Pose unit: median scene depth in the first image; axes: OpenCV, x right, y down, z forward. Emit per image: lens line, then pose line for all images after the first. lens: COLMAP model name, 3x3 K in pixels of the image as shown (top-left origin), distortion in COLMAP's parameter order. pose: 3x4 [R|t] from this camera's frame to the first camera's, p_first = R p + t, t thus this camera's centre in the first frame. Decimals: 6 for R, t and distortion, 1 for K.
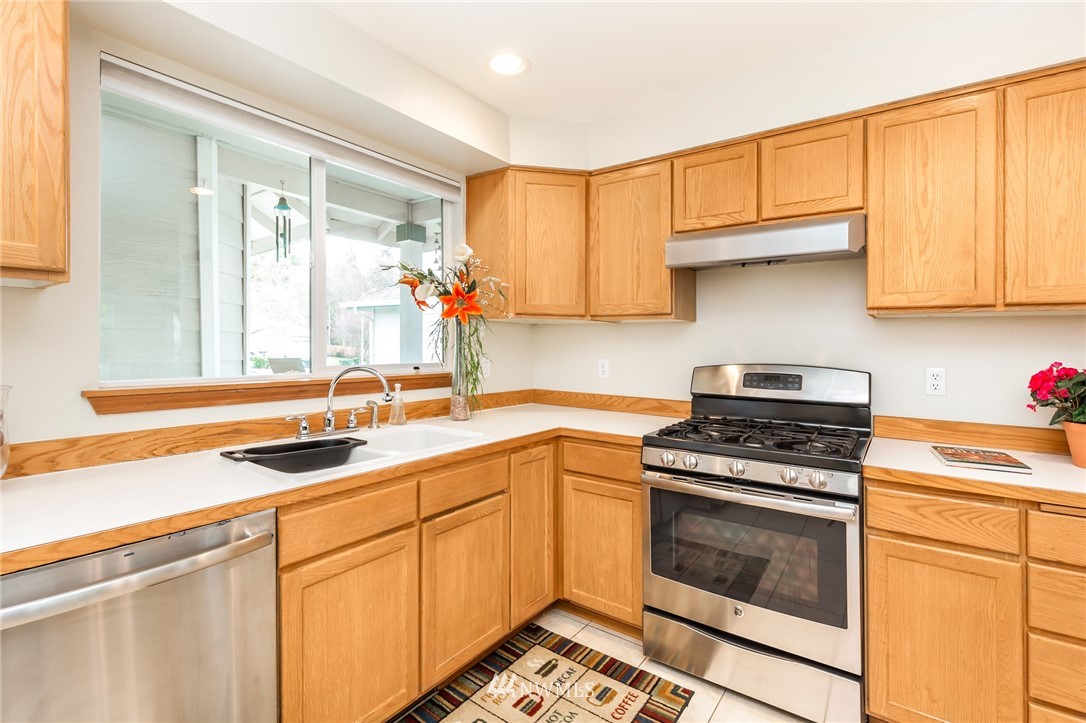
lens RADIAL K [[496.9, 0, 550.7], [0, 496.9, 343.2], [0, 0, 1]] dist [0.000298, 0.000043]
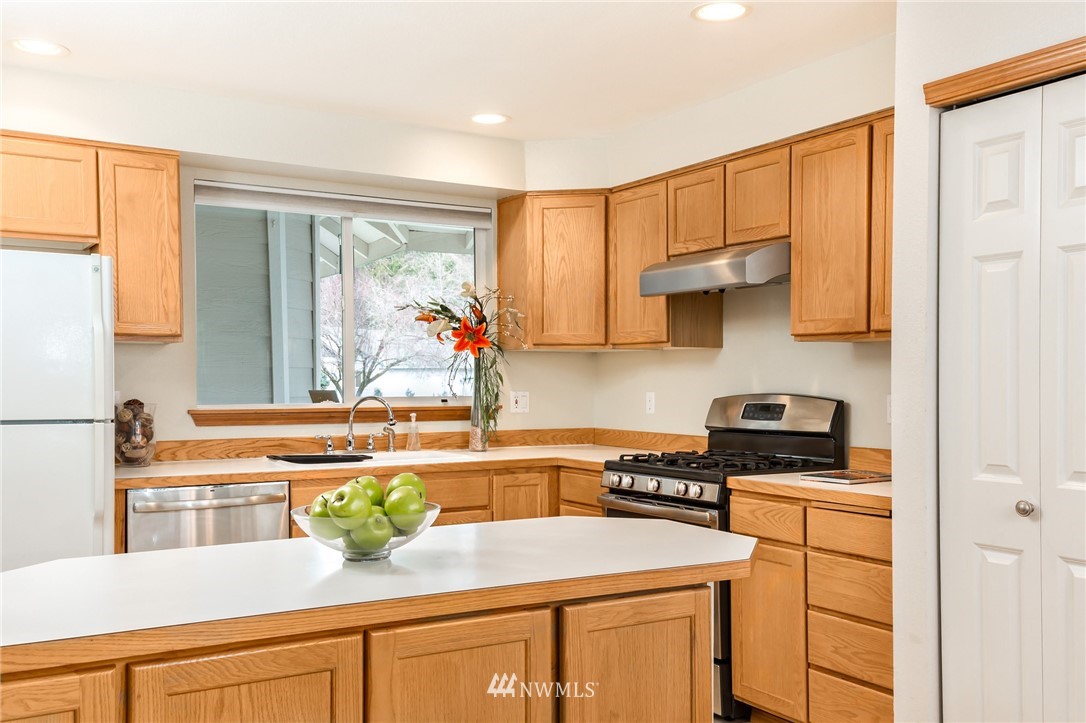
lens RADIAL K [[1046.2, 0, 545.8], [0, 1046.2, 385.5], [0, 0, 1]] dist [0.087422, 0.000000]
pose [[0.917196, -0.009329, -0.398326, 0.957327], [0.011638, 0.999927, 0.003379, 0.017380], [0.398266, -0.007735, 0.917238, -1.085747]]
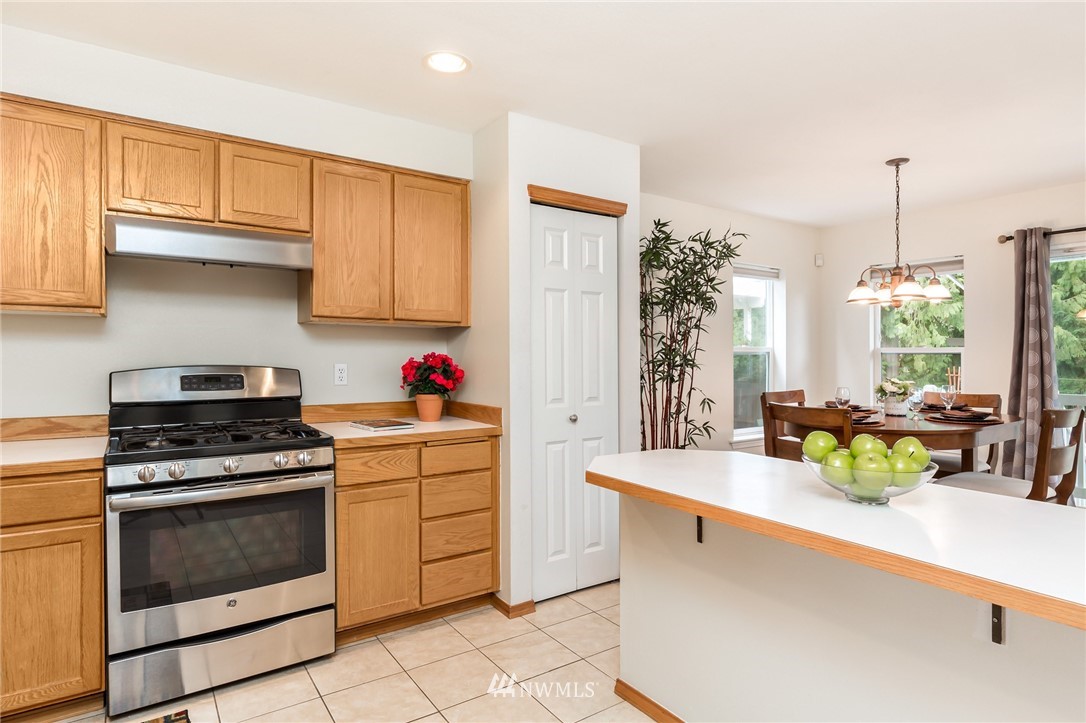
lens RADIAL K [[594.1, 0, 547.0], [0, 594.1, 347.5], [0, 0, 1]] dist [0.000251, -0.000860]
pose [[0.336416, 0.002244, 0.941711, -0.499997], [-0.004049, 0.999991, -0.000937, 0.005771], [-0.941705, -0.003498, 0.336422, -0.026320]]
